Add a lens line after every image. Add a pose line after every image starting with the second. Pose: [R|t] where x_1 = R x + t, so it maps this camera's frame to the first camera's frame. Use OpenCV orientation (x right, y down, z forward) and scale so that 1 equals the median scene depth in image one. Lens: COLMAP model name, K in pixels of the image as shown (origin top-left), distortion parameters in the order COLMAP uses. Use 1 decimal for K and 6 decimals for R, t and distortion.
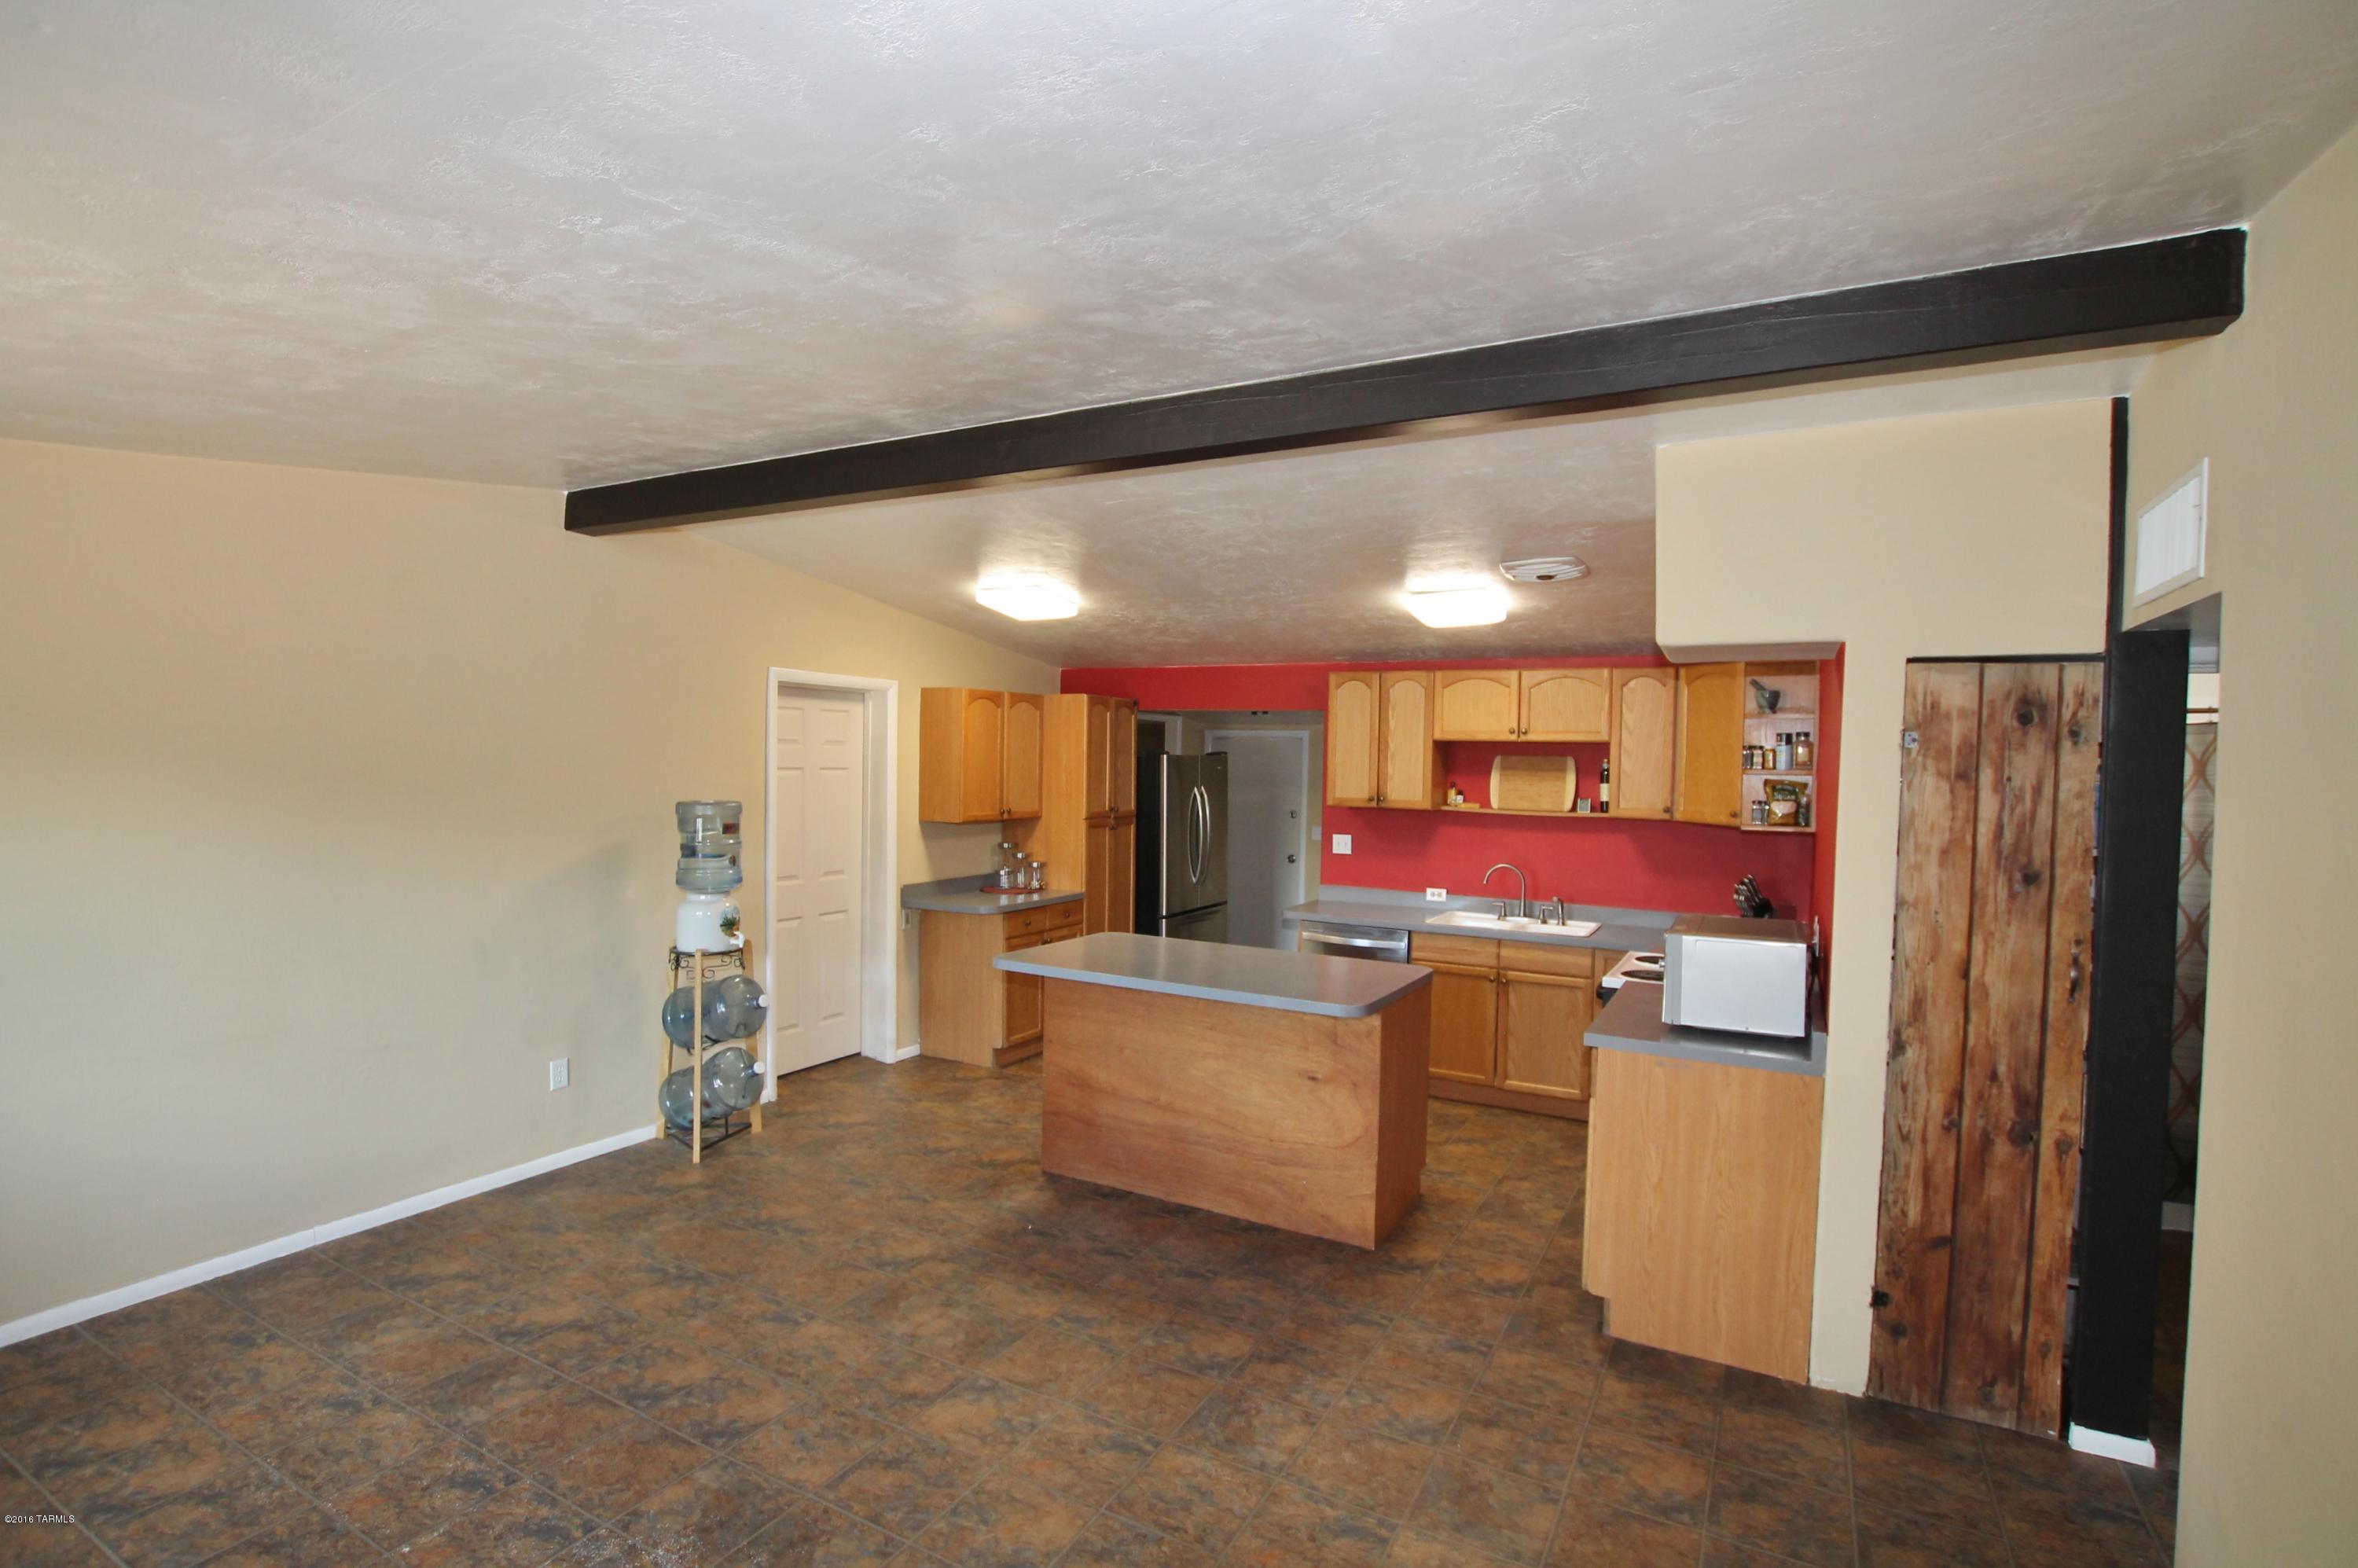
lens RADIAL K [[1132.5, 0, 1179.1], [0, 1132.5, 796.9], [0, 0, 1]] dist [-0.037700, -0.000319]
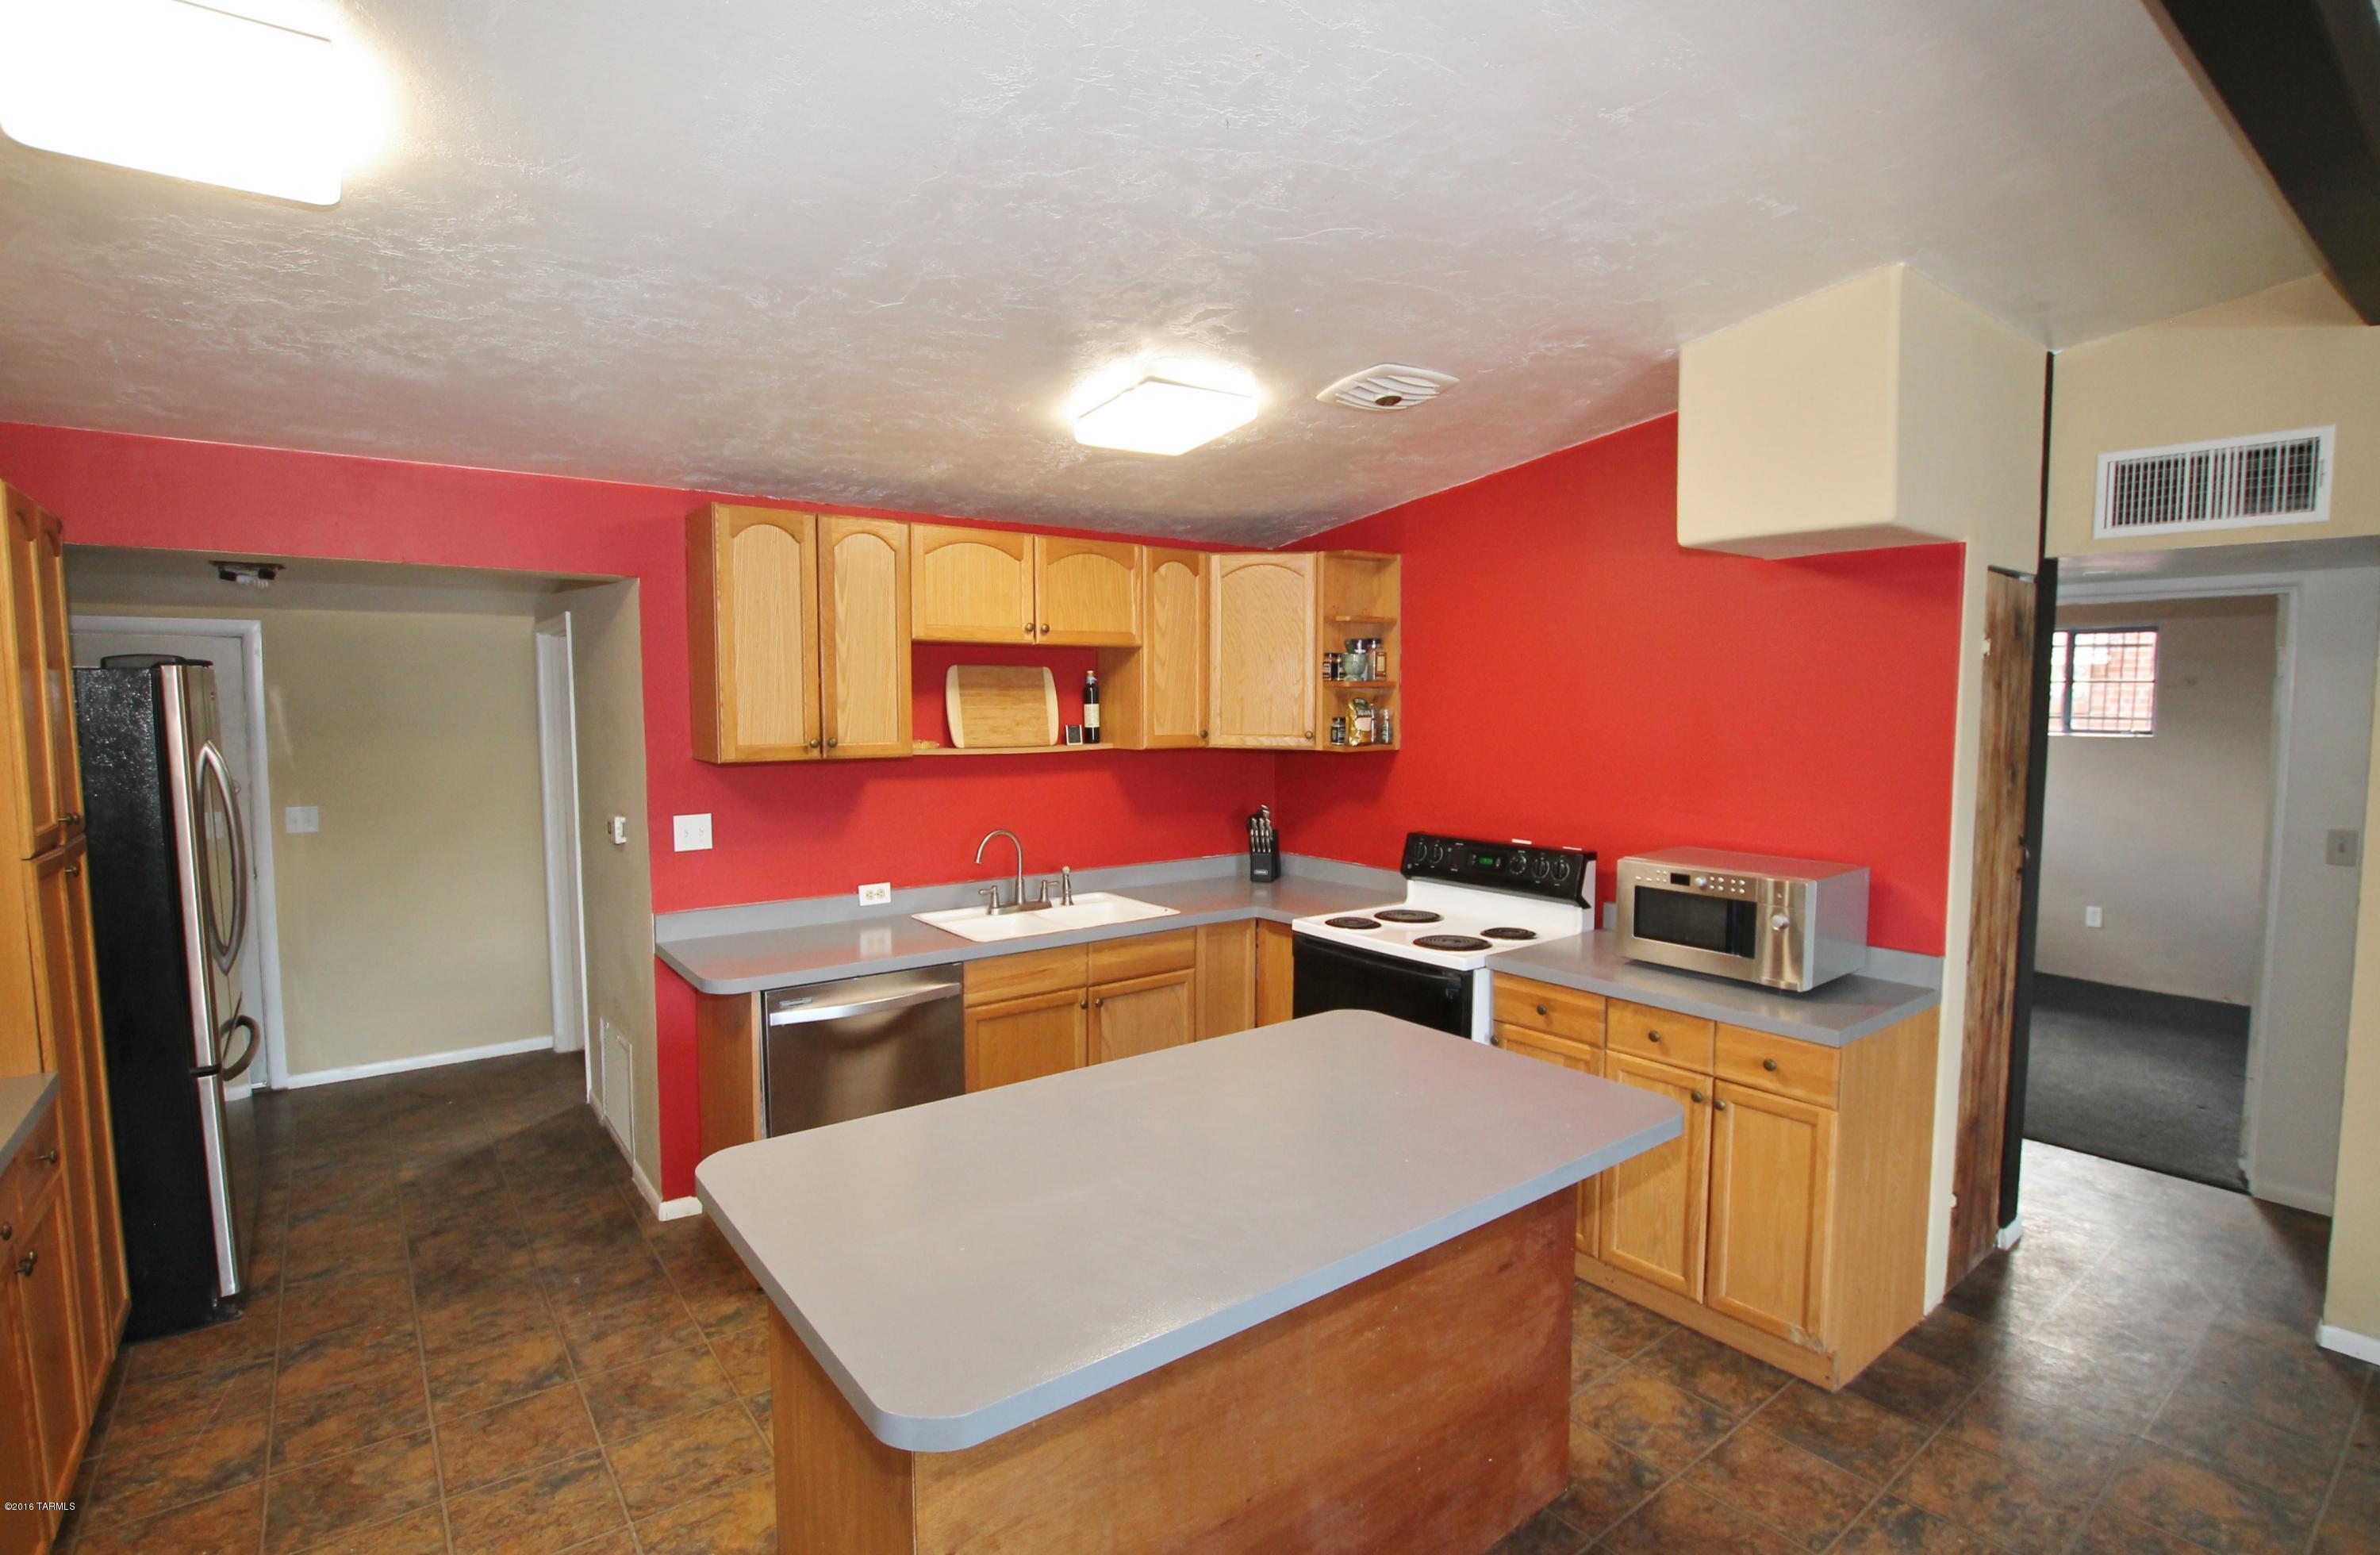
lens RADIAL K [[1158.1, 0, 1198.8], [0, 1158.1, 781.1], [0, 0, 1]] dist [-0.032969, -0.003410]
pose [[0.394377, -0.089459, 0.914584, -0.339788], [0.035634, 0.995990, 0.082056, -0.024617], [-0.918257, 0.000230, 0.395984, 0.745977]]
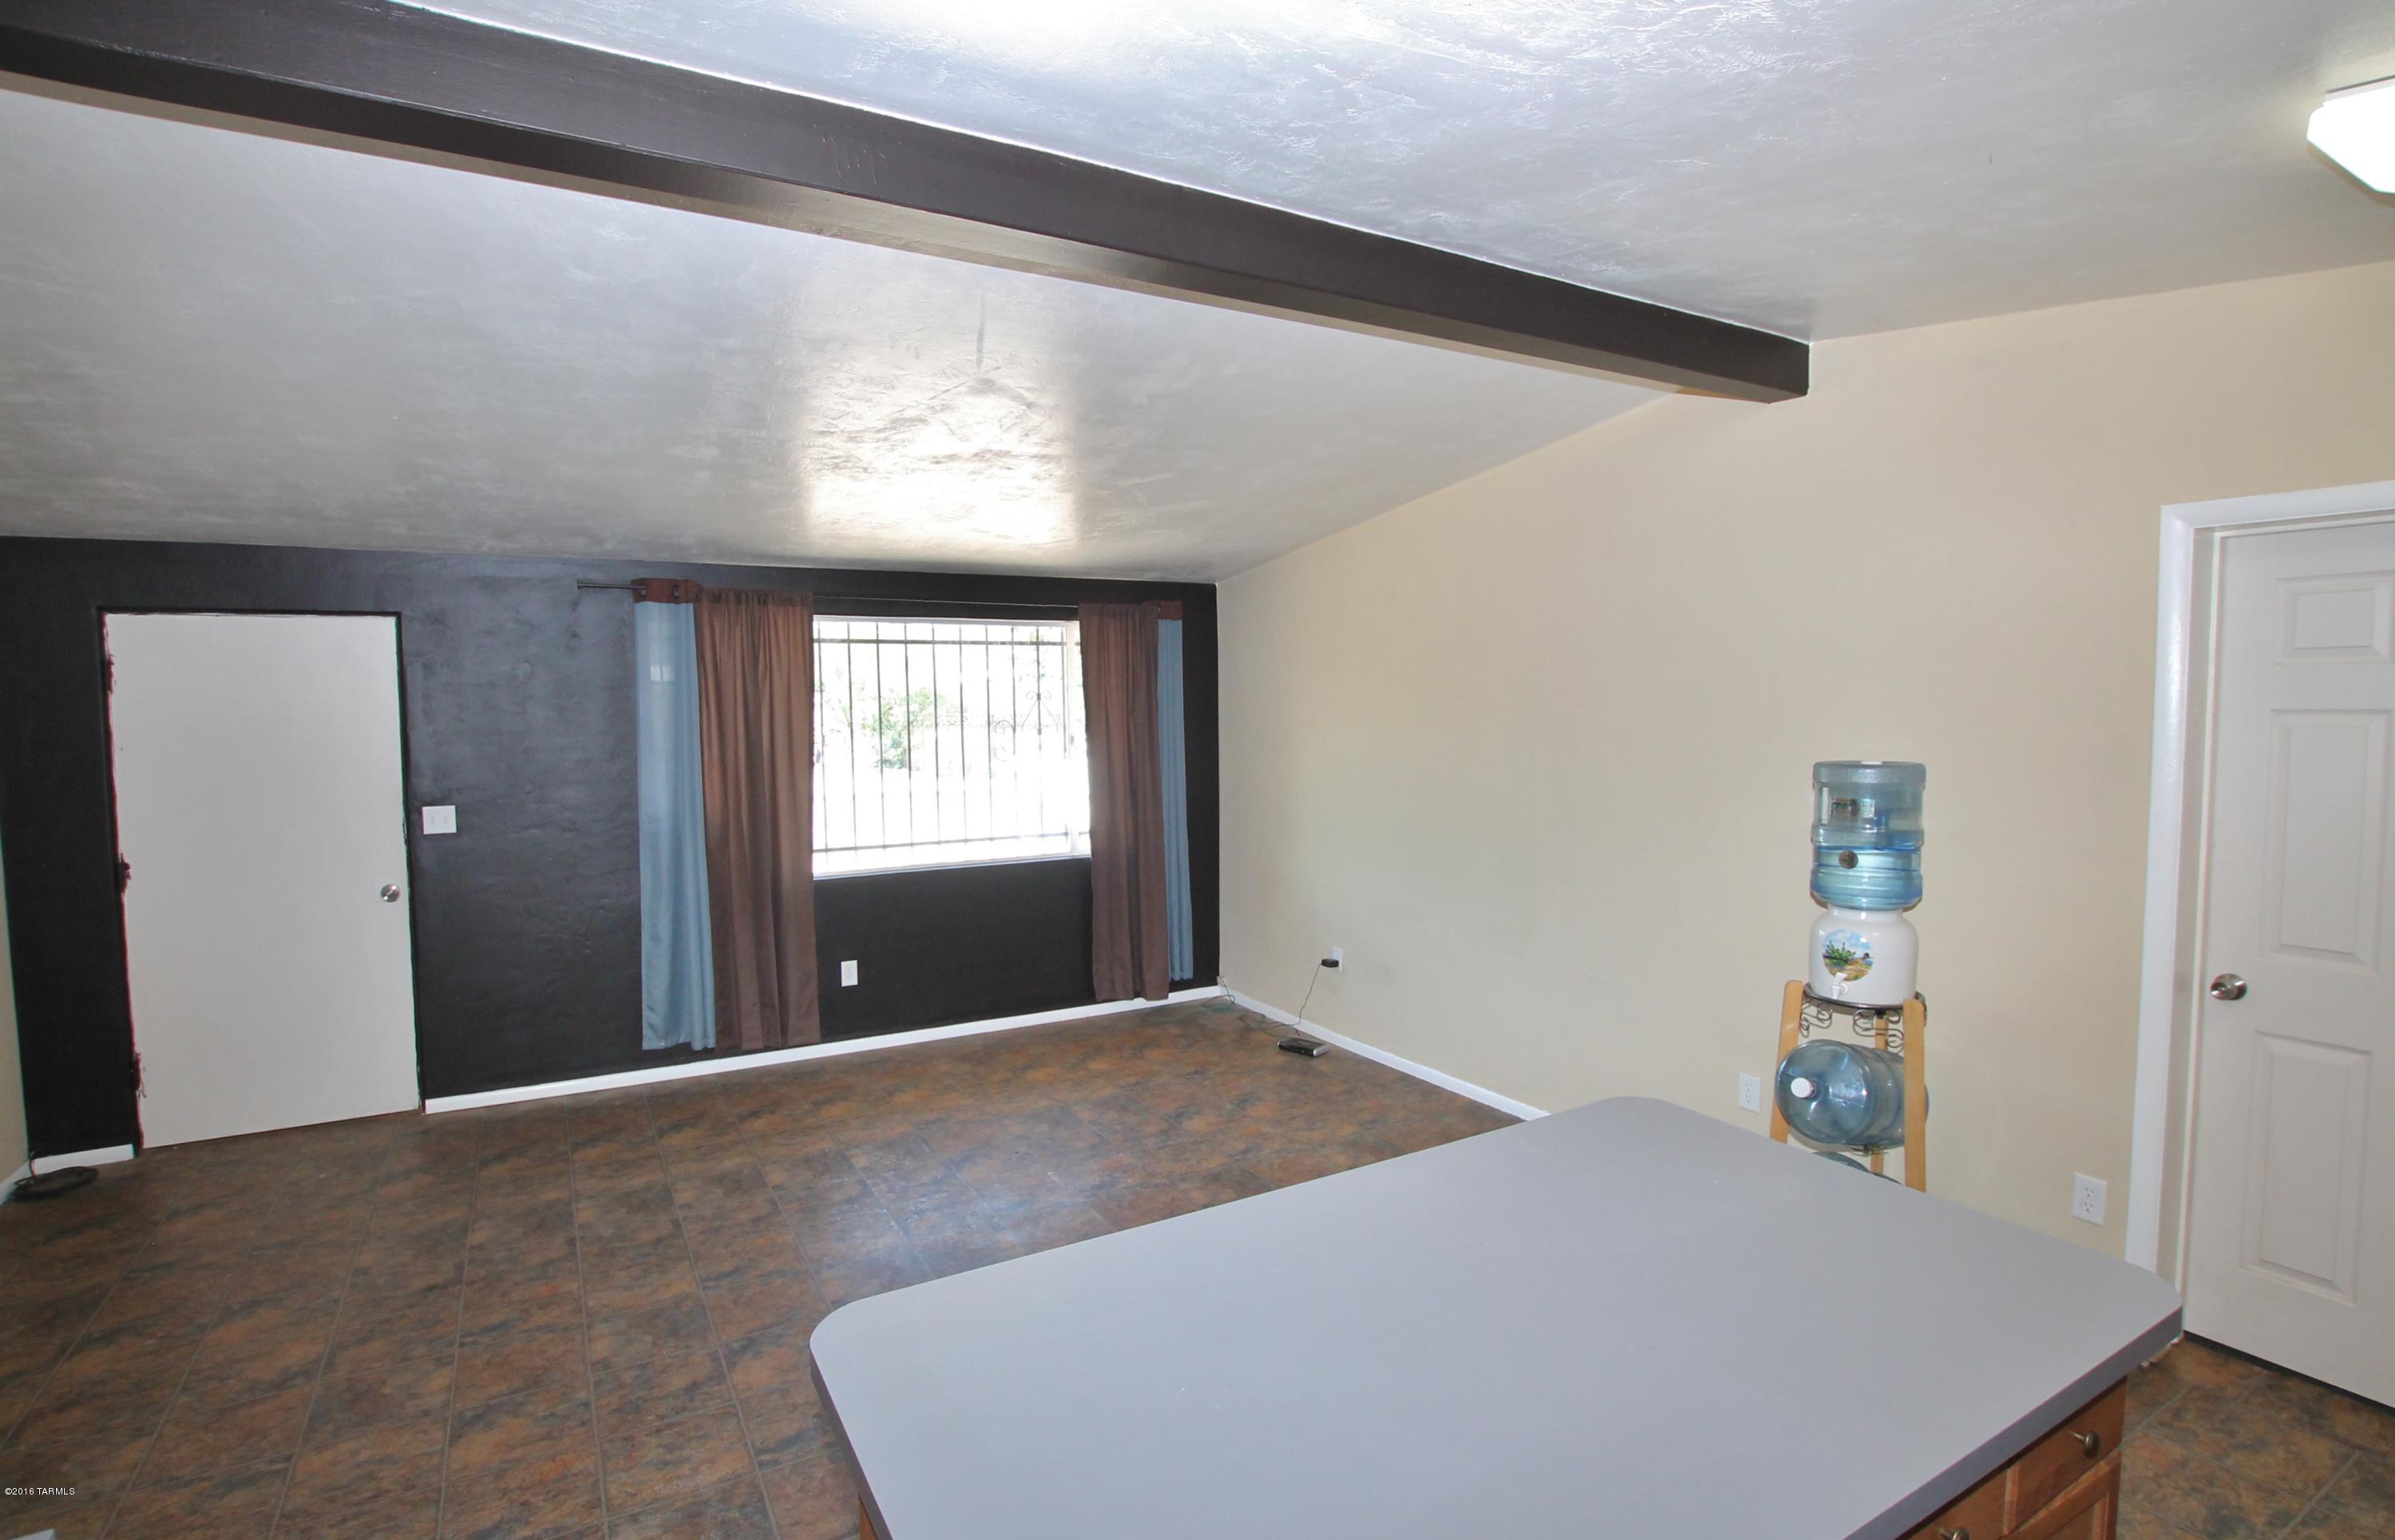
lens RADIAL K [[1173.7, 0, 1217.8], [0, 1173.7, 777.6], [0, 0, 1]] dist [-0.025702, -0.000099]
pose [[-0.516257, 0.044762, -0.855263, 0.305305], [-0.026546, 0.997317, 0.068220, -0.019962], [0.856022, 0.057923, -0.513683, 0.980863]]
